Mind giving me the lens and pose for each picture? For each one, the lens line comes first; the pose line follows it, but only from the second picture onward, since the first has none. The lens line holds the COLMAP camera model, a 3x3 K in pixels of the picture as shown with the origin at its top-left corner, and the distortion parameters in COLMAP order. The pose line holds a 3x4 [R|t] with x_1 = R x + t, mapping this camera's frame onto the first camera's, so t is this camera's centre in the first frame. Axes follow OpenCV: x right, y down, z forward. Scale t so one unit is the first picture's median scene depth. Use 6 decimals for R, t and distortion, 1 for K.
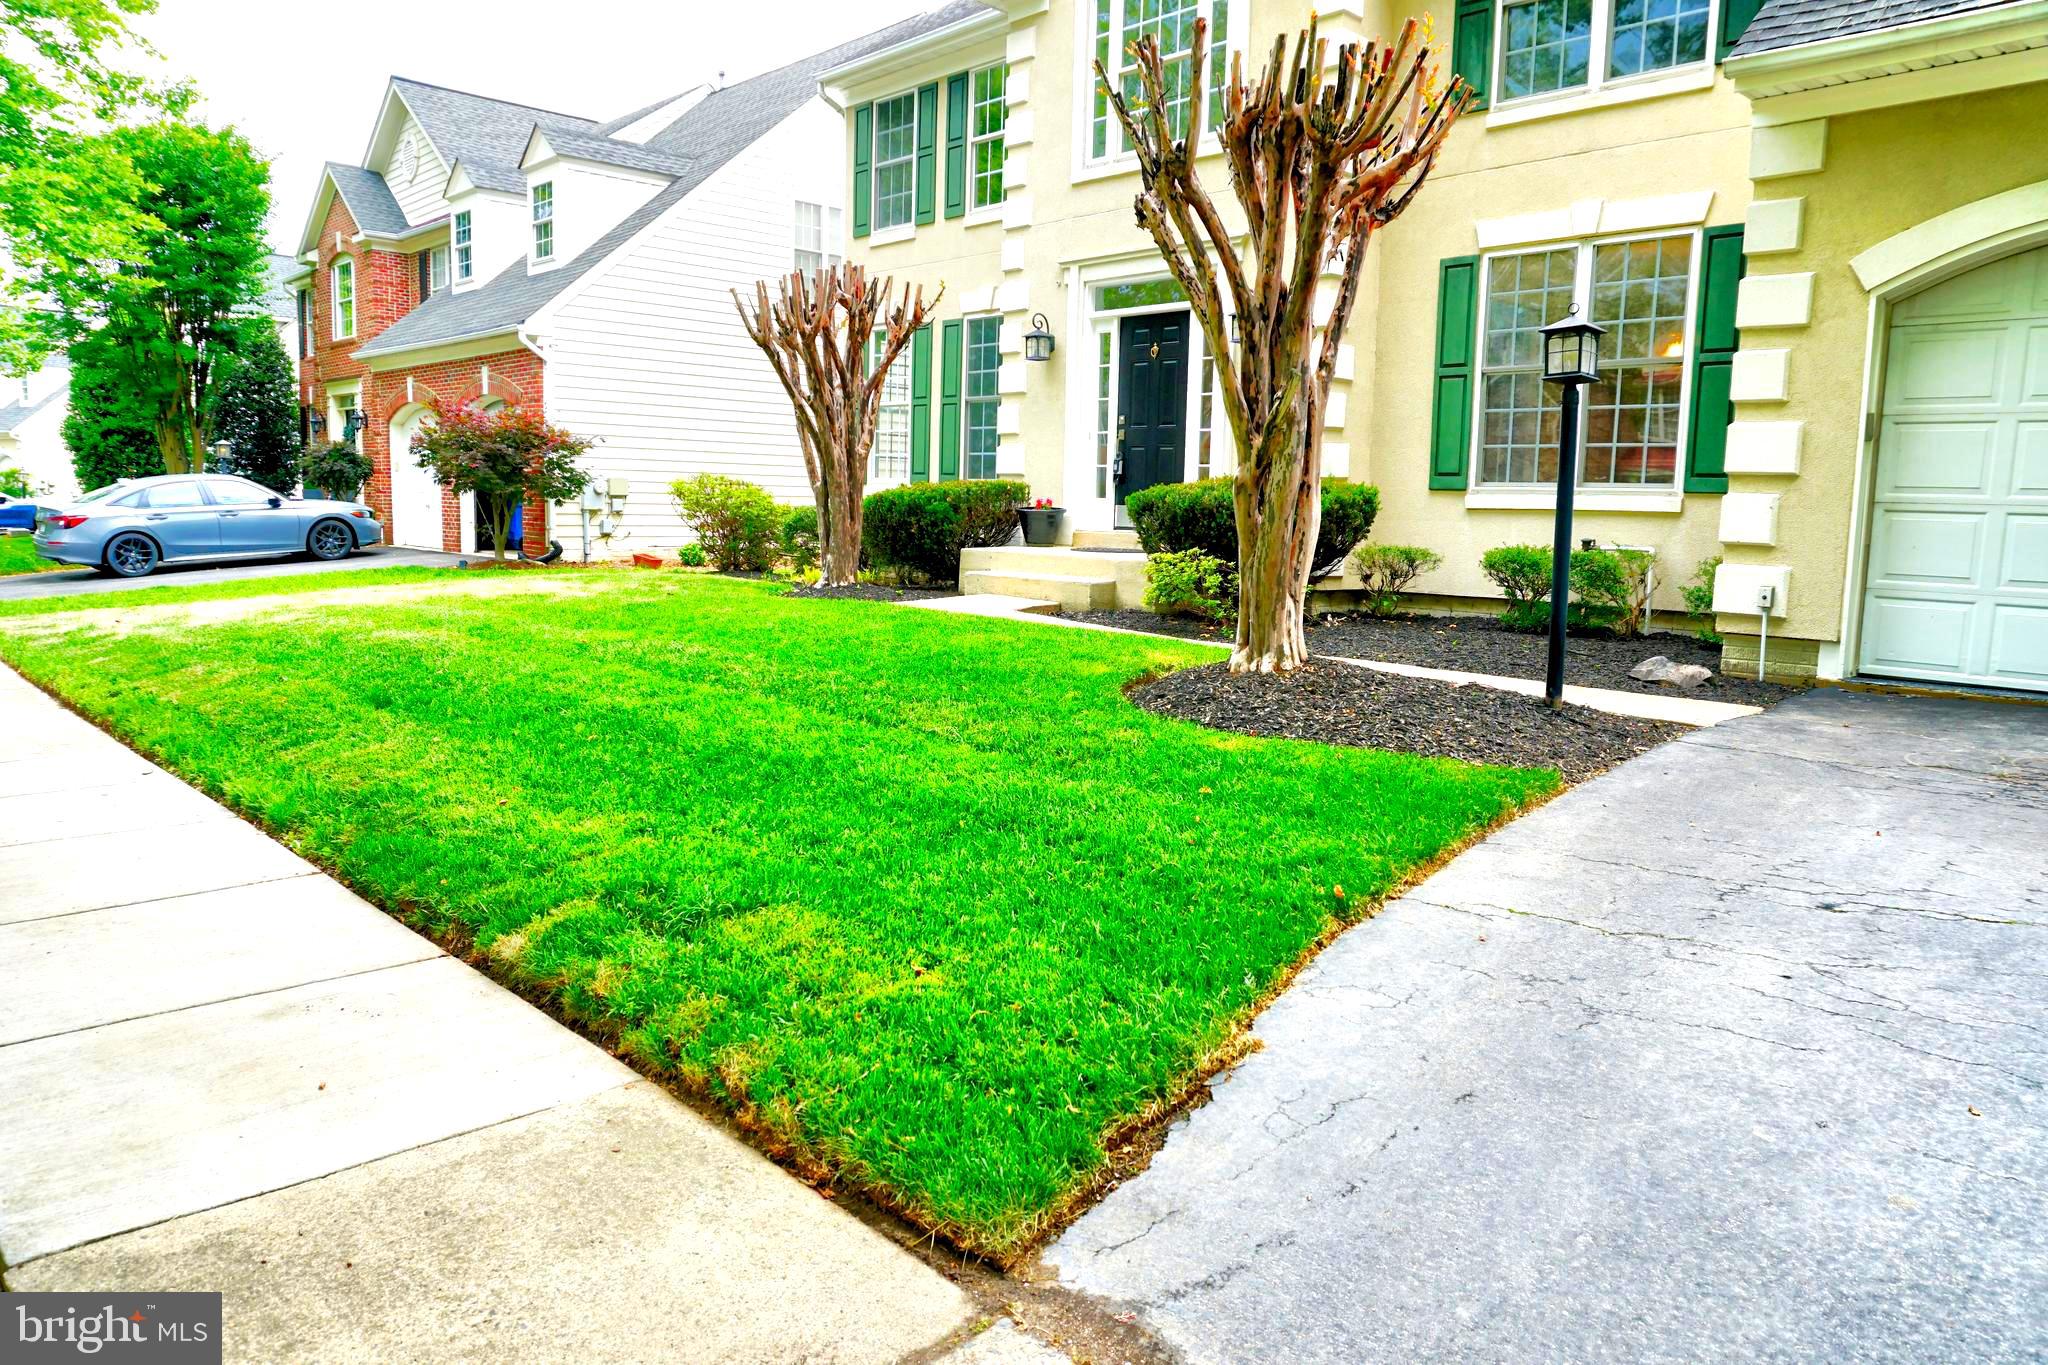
lens RADIAL K [[1367.2, 0, 1024.0], [0, 1367.2, 682.5], [0, 0, 1]] dist [-0.043884, 0.000031]
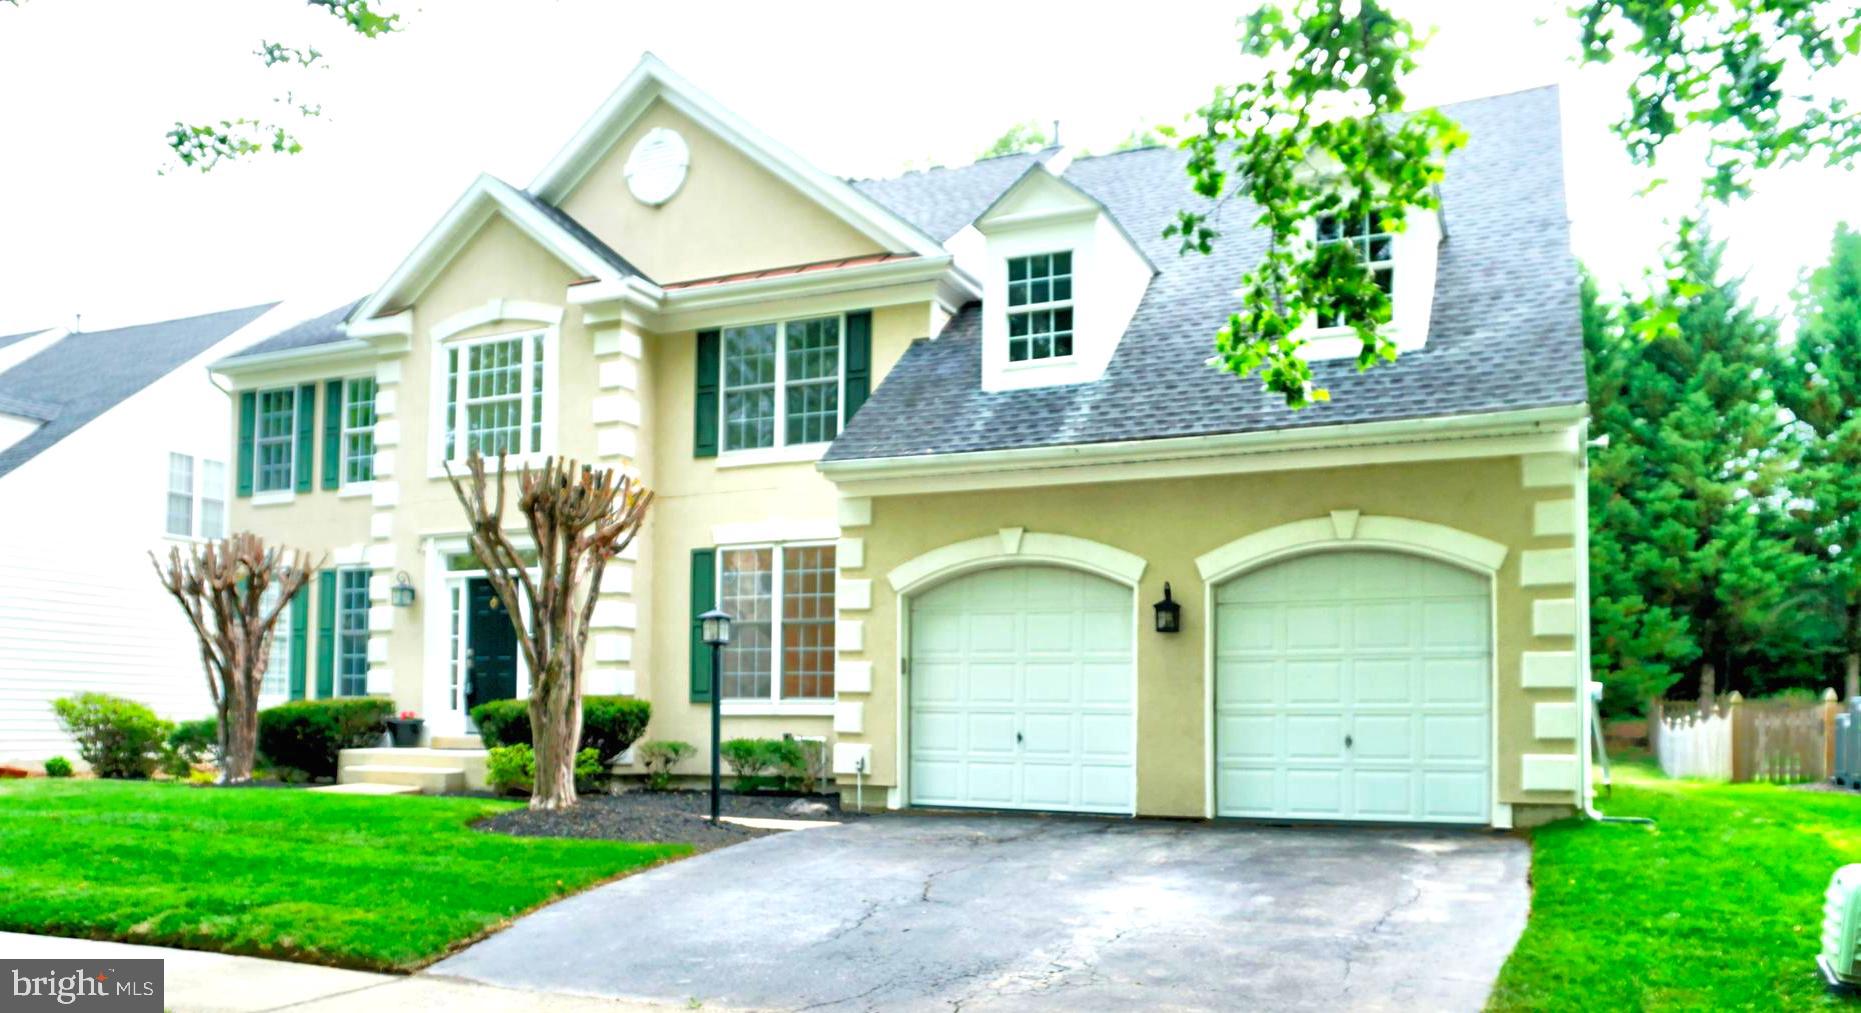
lens RADIAL K [[1361.1, 0, 931.4], [0, 1361.1, 693.8], [0, 0, 1]] dist [-0.023303, 0.002289]
pose [[0.925480, -0.002959, 0.378786, -0.015157], [0.058511, 0.989085, -0.135233, 0.060021], [-0.374251, 0.147319, 0.915551, -0.425863]]
